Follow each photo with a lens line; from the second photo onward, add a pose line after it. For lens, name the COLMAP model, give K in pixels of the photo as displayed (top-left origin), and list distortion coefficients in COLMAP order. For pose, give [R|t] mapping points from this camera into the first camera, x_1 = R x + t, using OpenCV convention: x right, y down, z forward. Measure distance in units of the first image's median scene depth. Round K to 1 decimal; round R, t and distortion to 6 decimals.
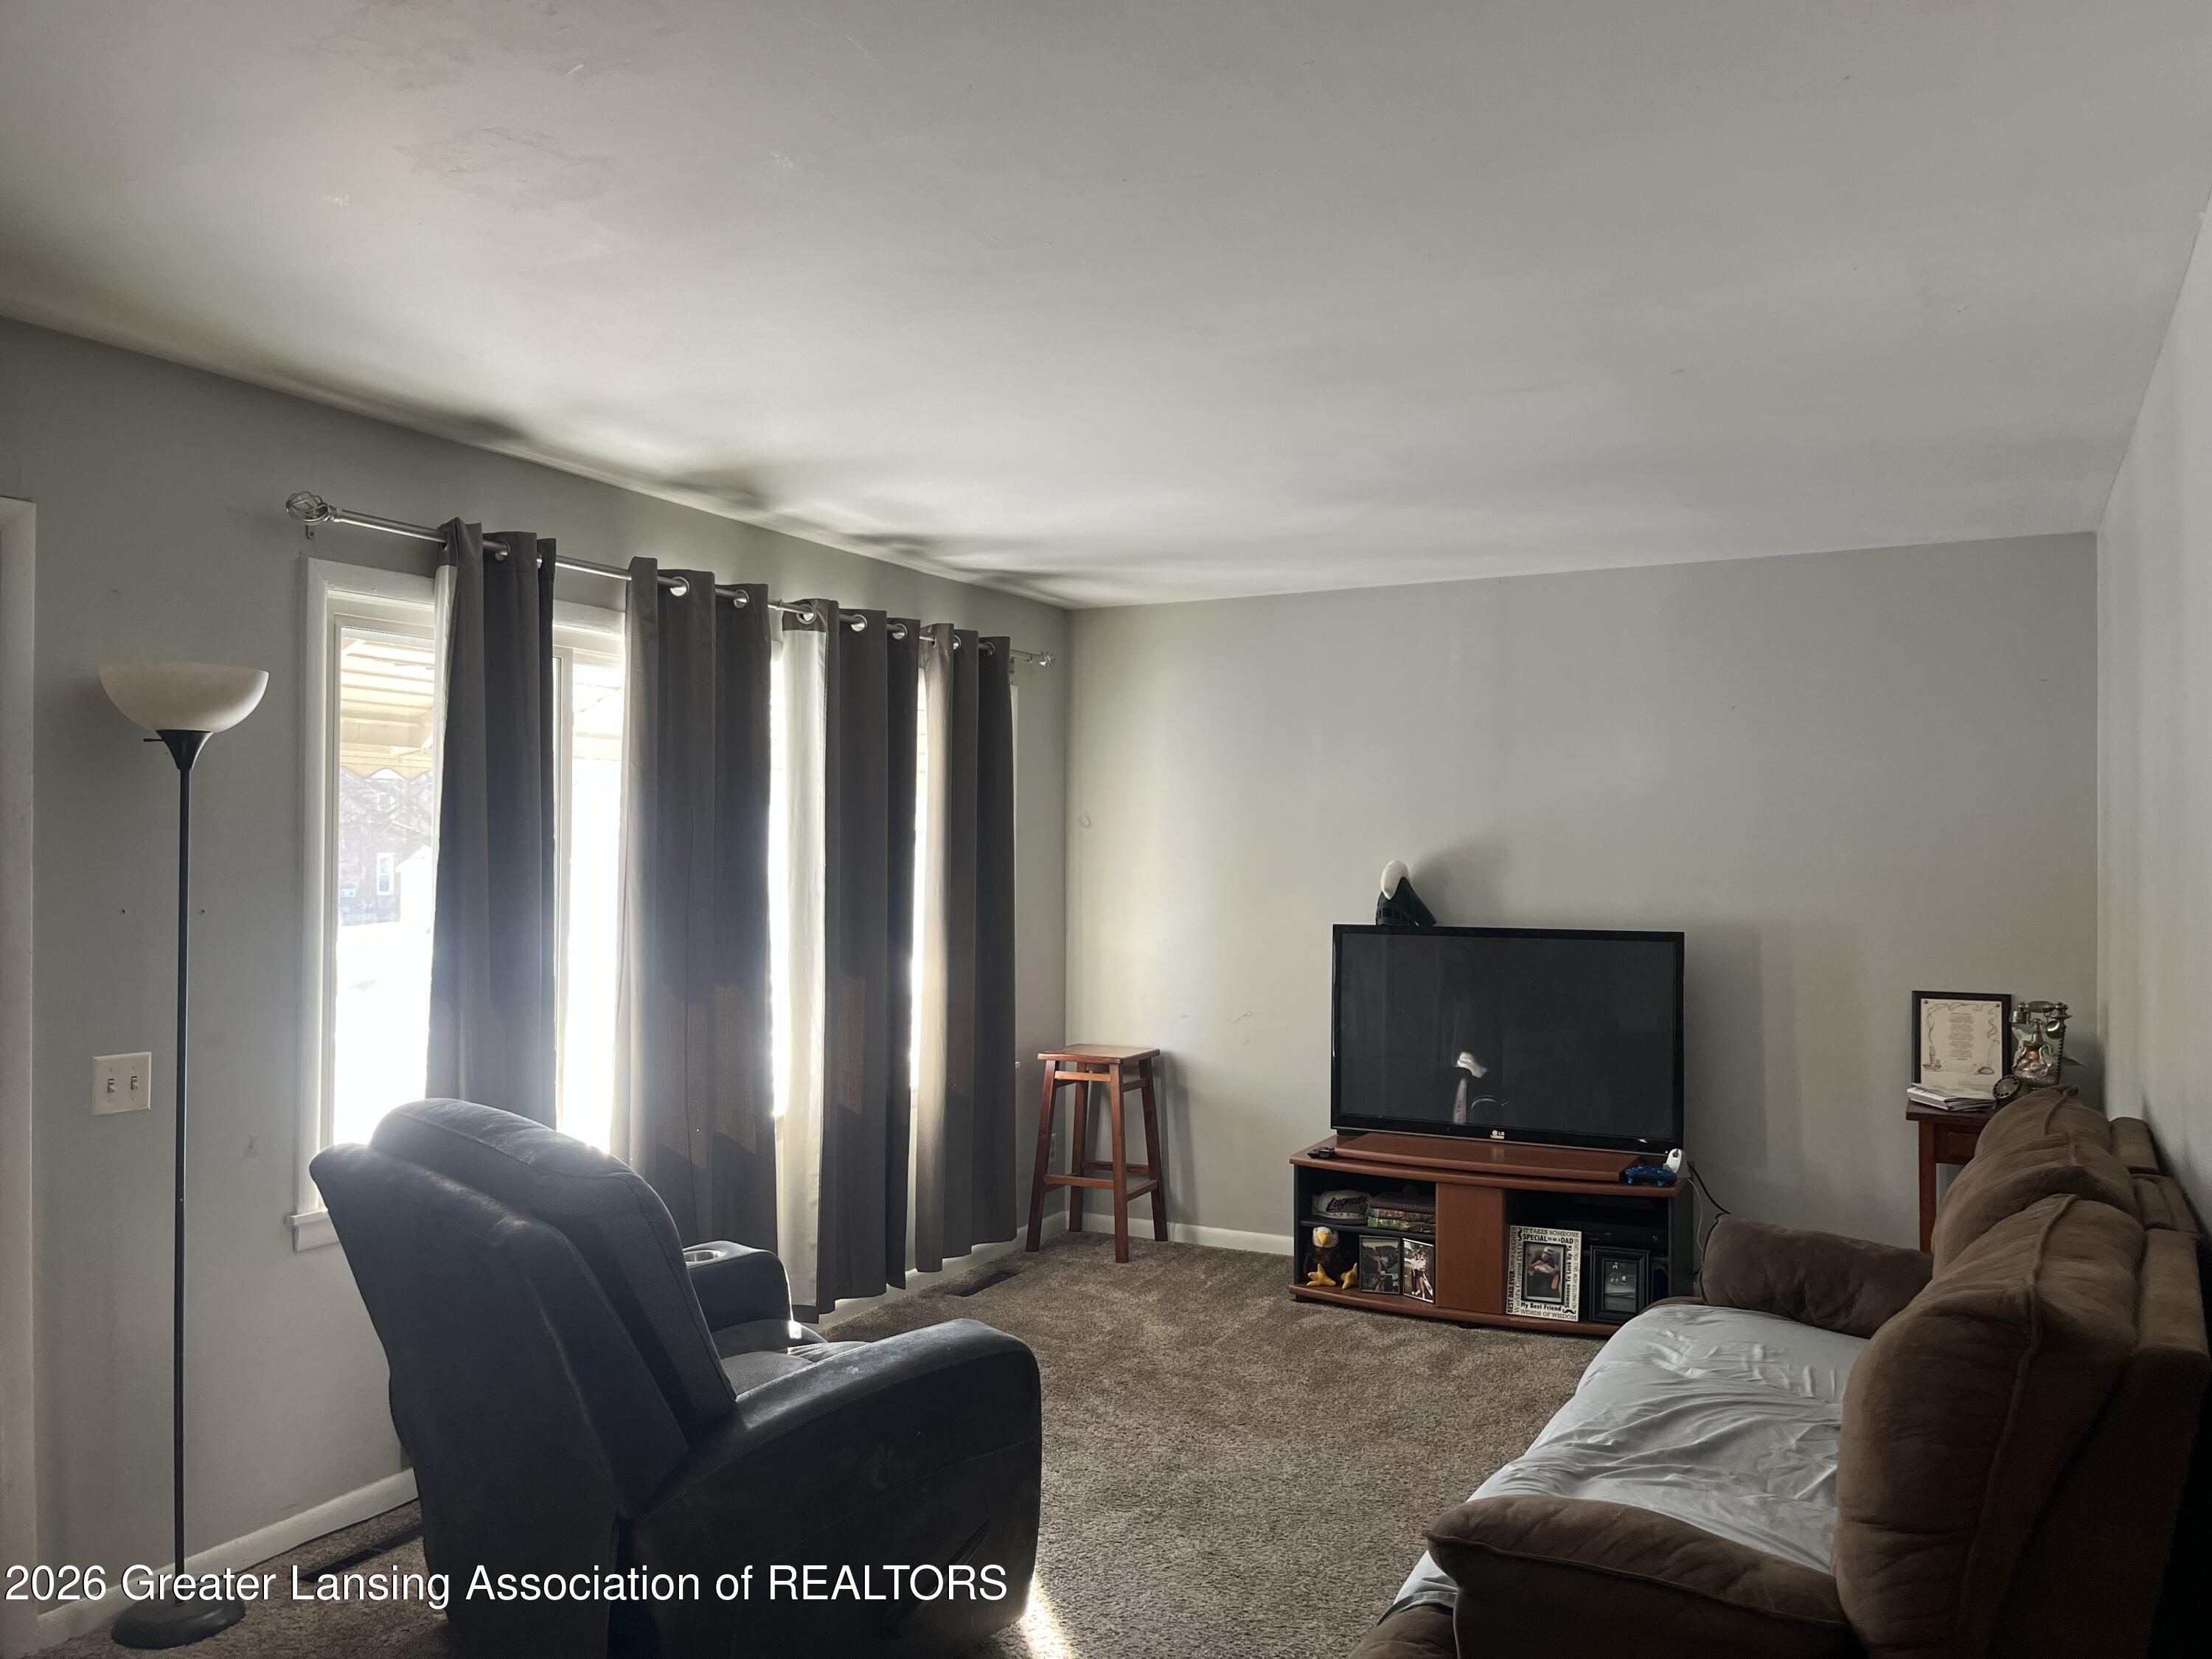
lens RADIAL K [[1675.5, 0, 1106.0], [0, 1675.5, 829.5], [0, 0, 1]] dist [0.148446, -0.262784]
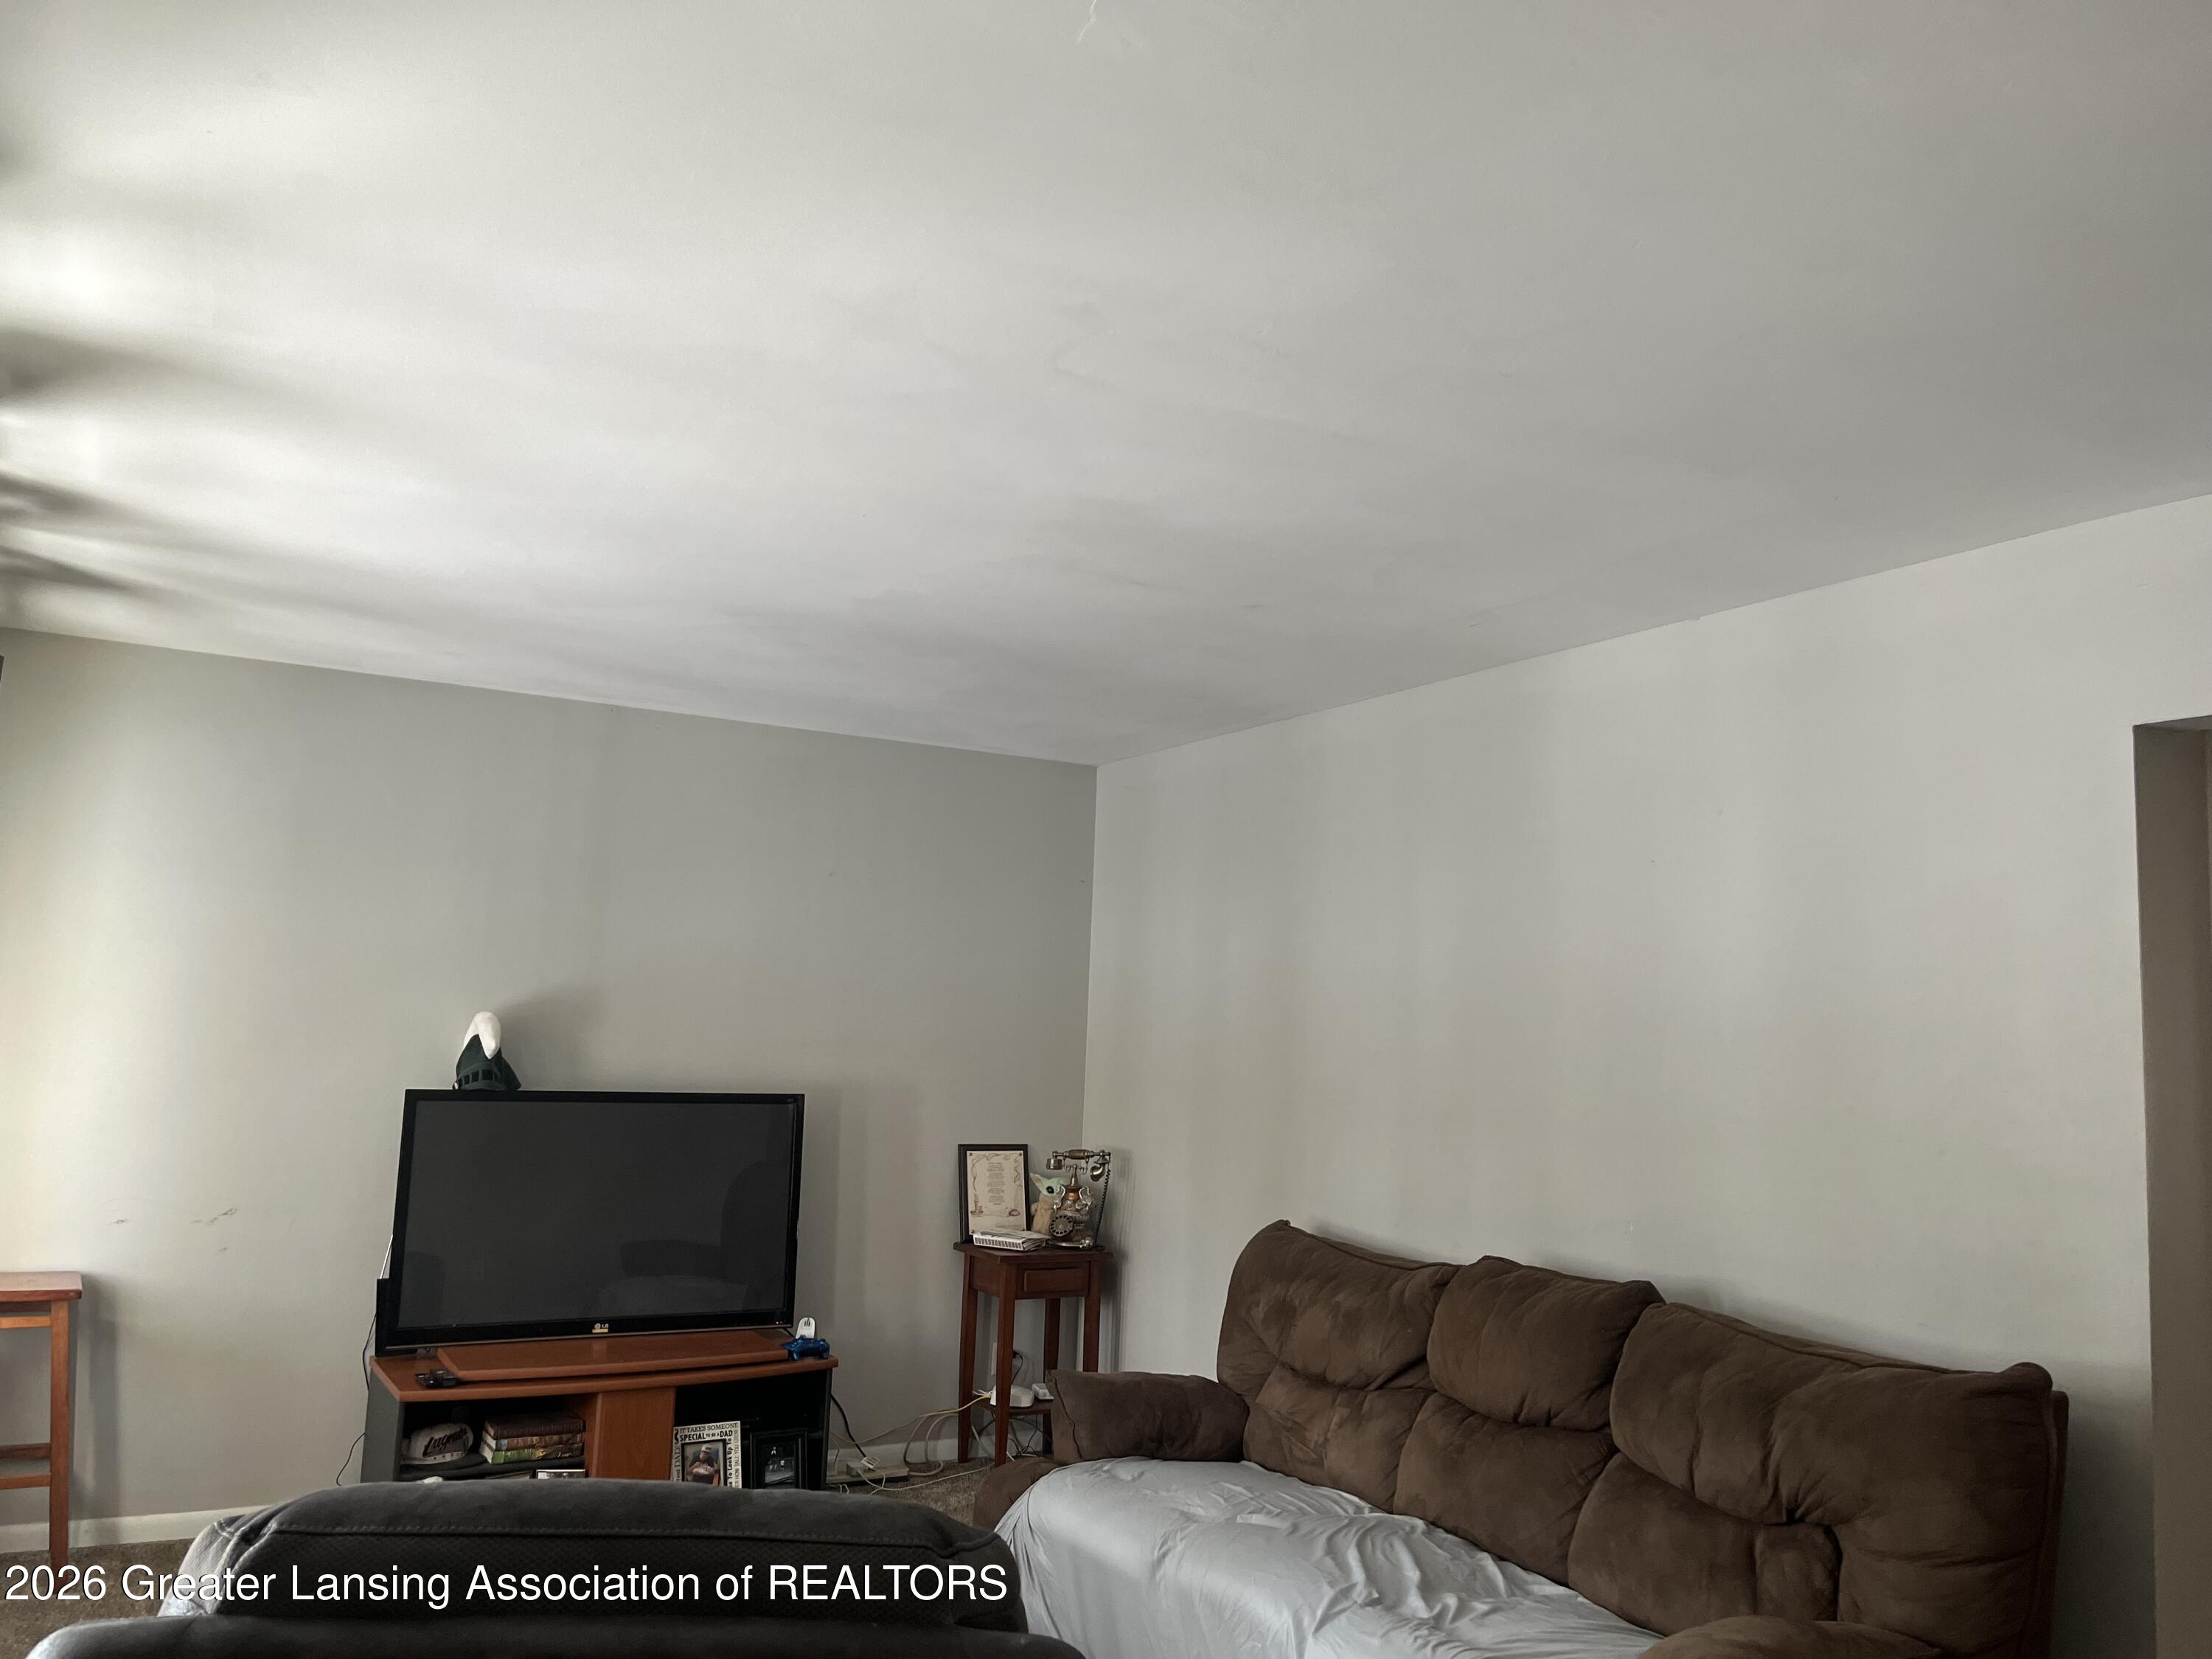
lens RADIAL K [[1692.6, 0, 1106.0], [0, 1692.6, 829.5], [0, 0, 1]] dist [0.067827, -0.086908]
pose [[0.563603, 0.117790, 0.817604, -0.406894], [-0.048031, 0.992780, -0.109917, 0.007852], [-0.824648, 0.022679, 0.565192, 0.295110]]
